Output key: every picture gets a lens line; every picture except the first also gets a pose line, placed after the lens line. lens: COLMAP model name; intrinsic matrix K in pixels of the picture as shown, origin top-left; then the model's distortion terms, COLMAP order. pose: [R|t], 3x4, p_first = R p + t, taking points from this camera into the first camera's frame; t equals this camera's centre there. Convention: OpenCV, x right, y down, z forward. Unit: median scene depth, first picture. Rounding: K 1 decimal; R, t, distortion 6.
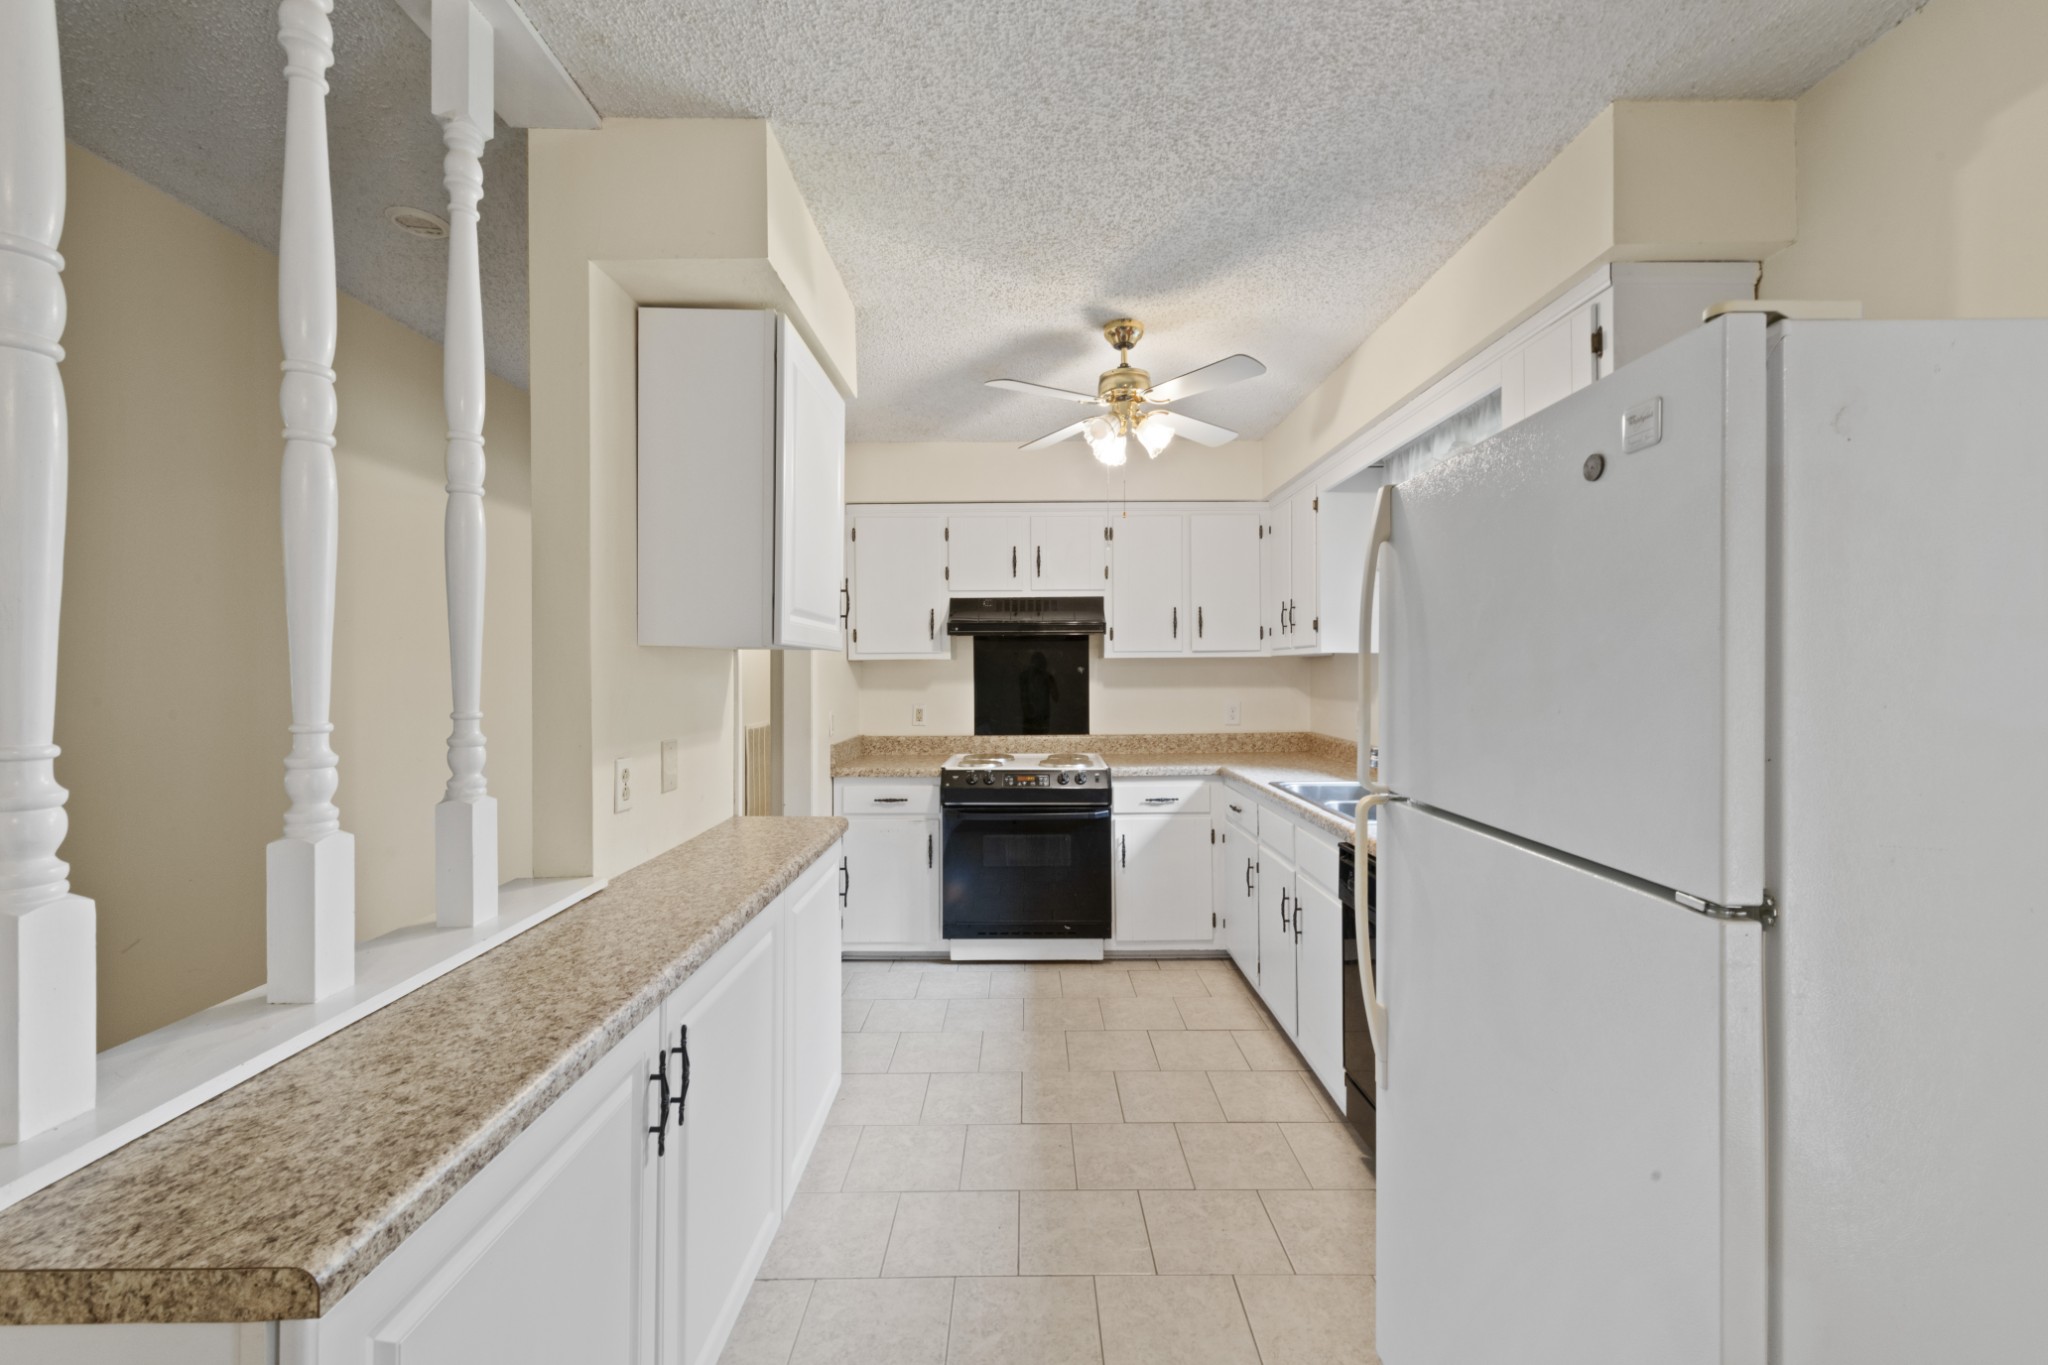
lens RADIAL K [[806.6, 0, 1020.5], [0, 806.6, 672.7], [0, 0, 1]] dist [0.009540, -0.002445]
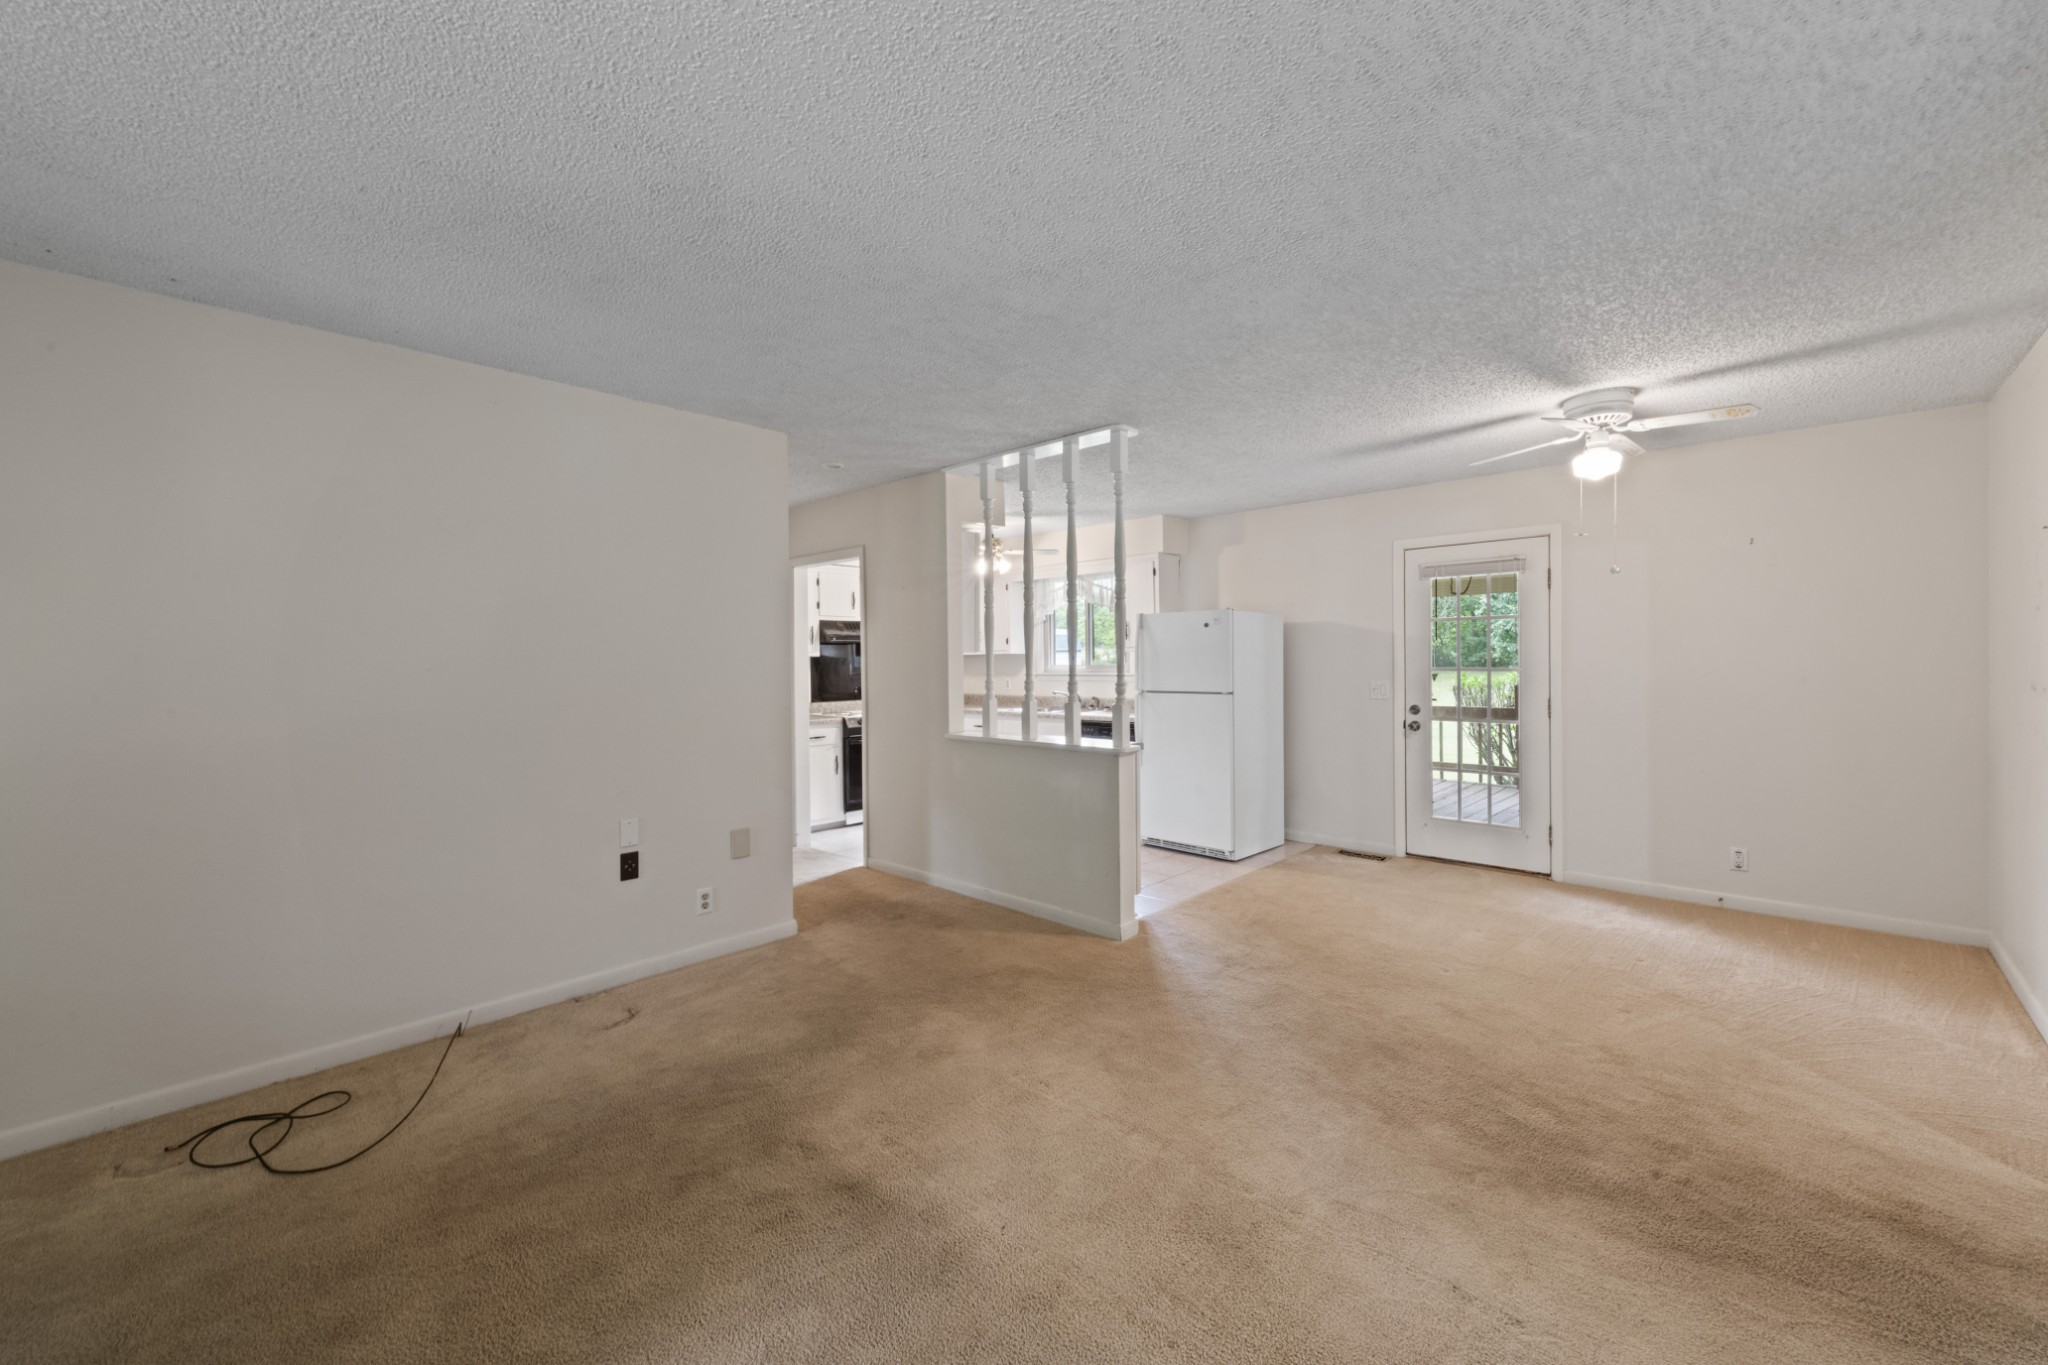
lens RADIAL K [[806.6, 0, 1021.1], [0, 806.6, 667.9], [0, 0, 1]] dist [0.009540, -0.002445]
pose [[0.688991, -0.010267, 0.724697, -1.151094], [0.010031, 0.999939, 0.004630, 0.005008], [-0.724701, 0.004079, 0.689052, -0.530811]]
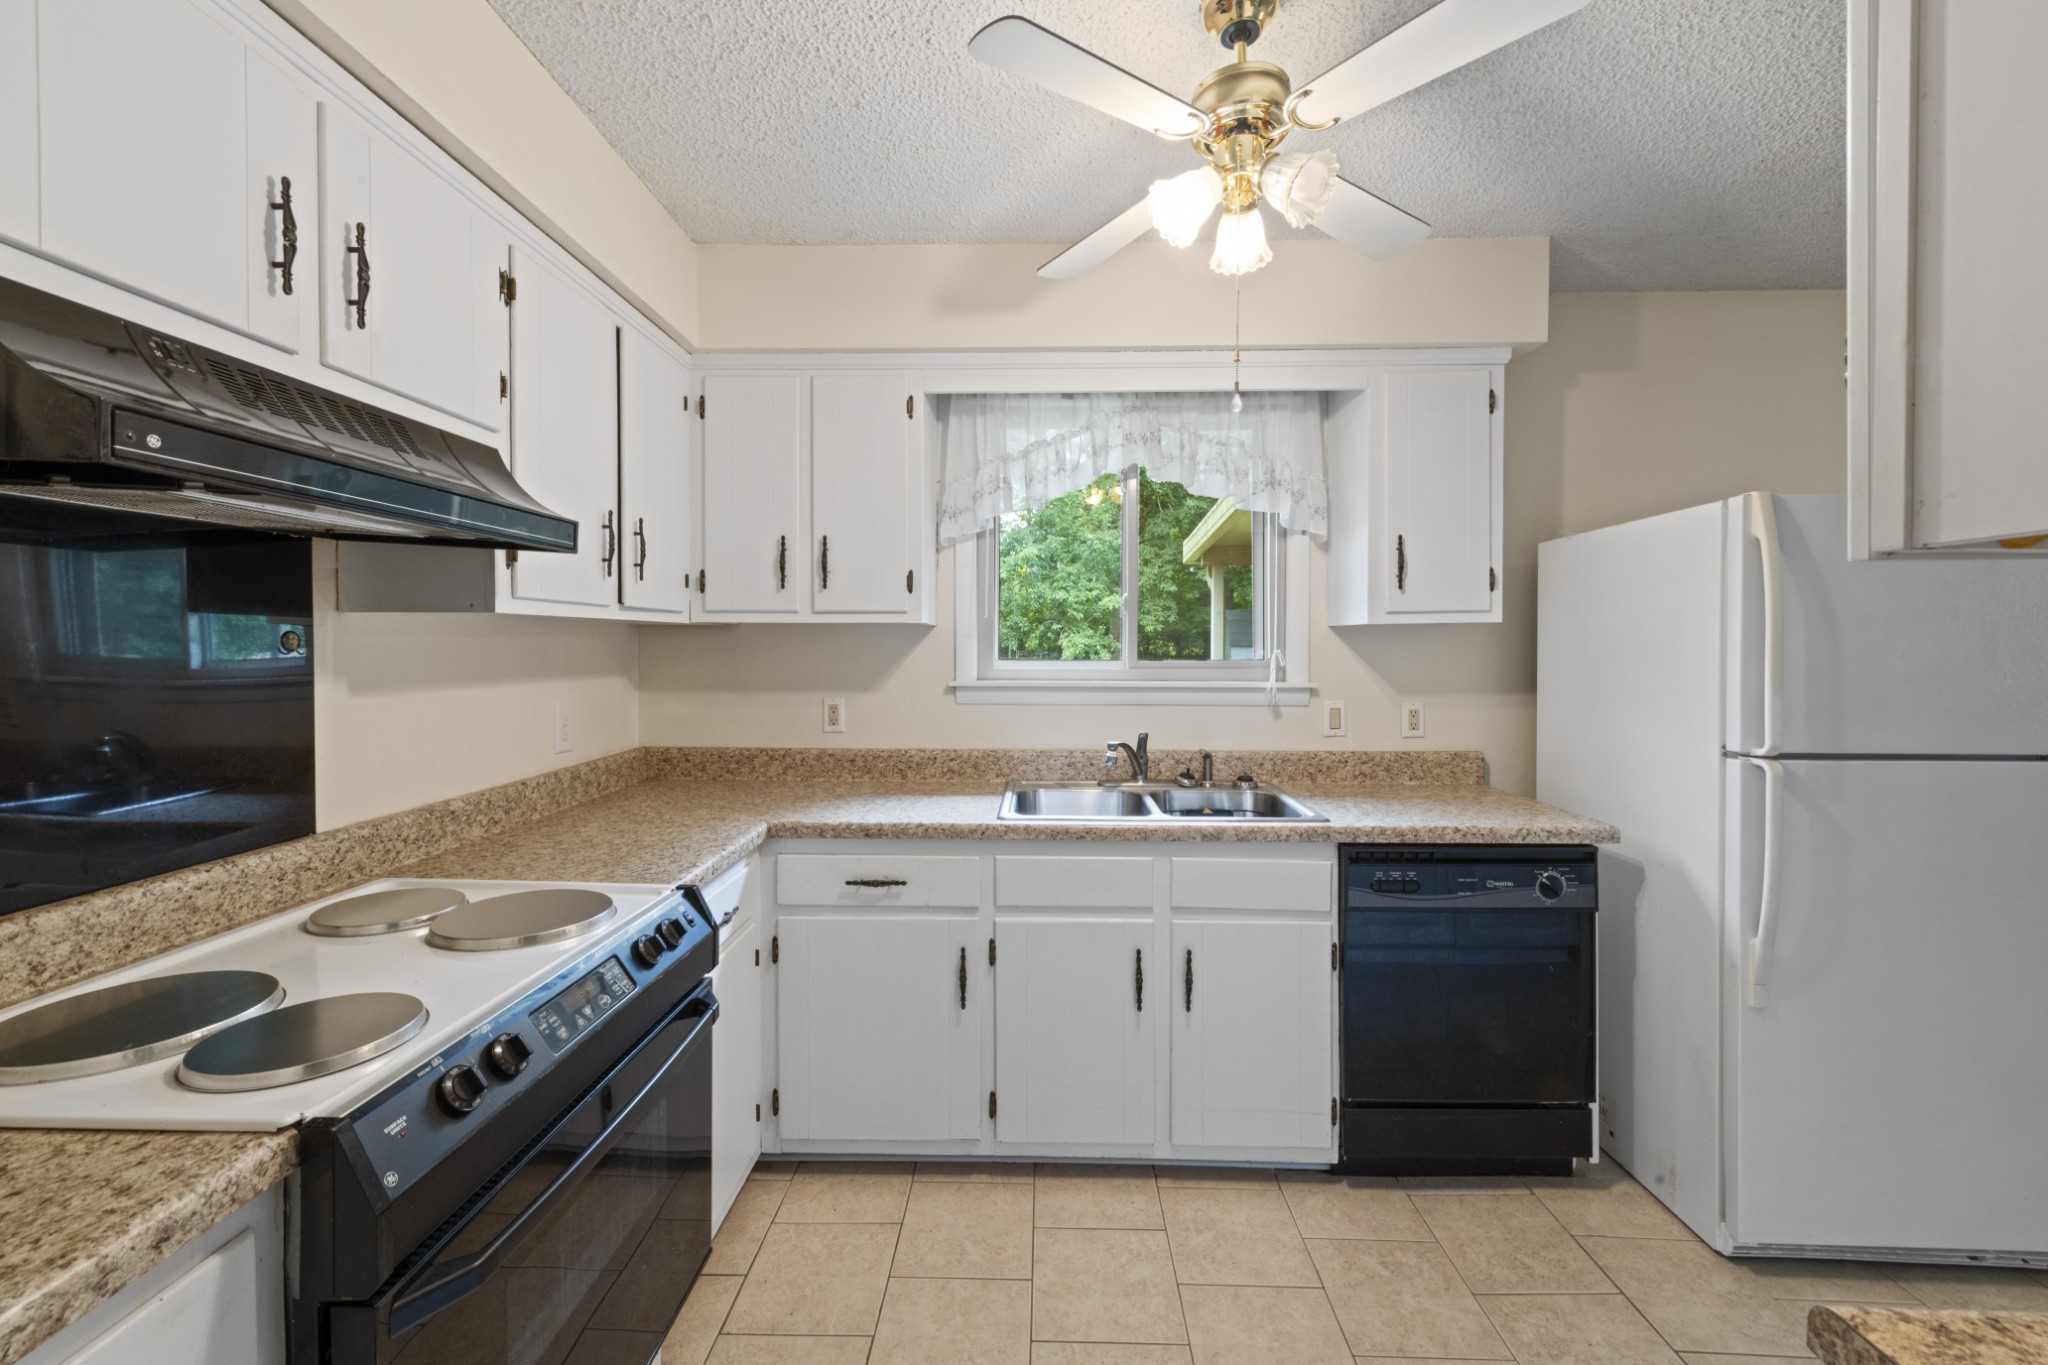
lens RADIAL K [[806.6, 0, 1015.4], [0, 806.6, 657.1], [0, 0, 1]] dist [0.009540, -0.002445]
pose [[0.021525, -0.010788, 0.999710, -0.303533], [0.000316, 0.999942, 0.010784, -0.001853], [-0.999768, 0.000084, 0.021527, 0.842082]]
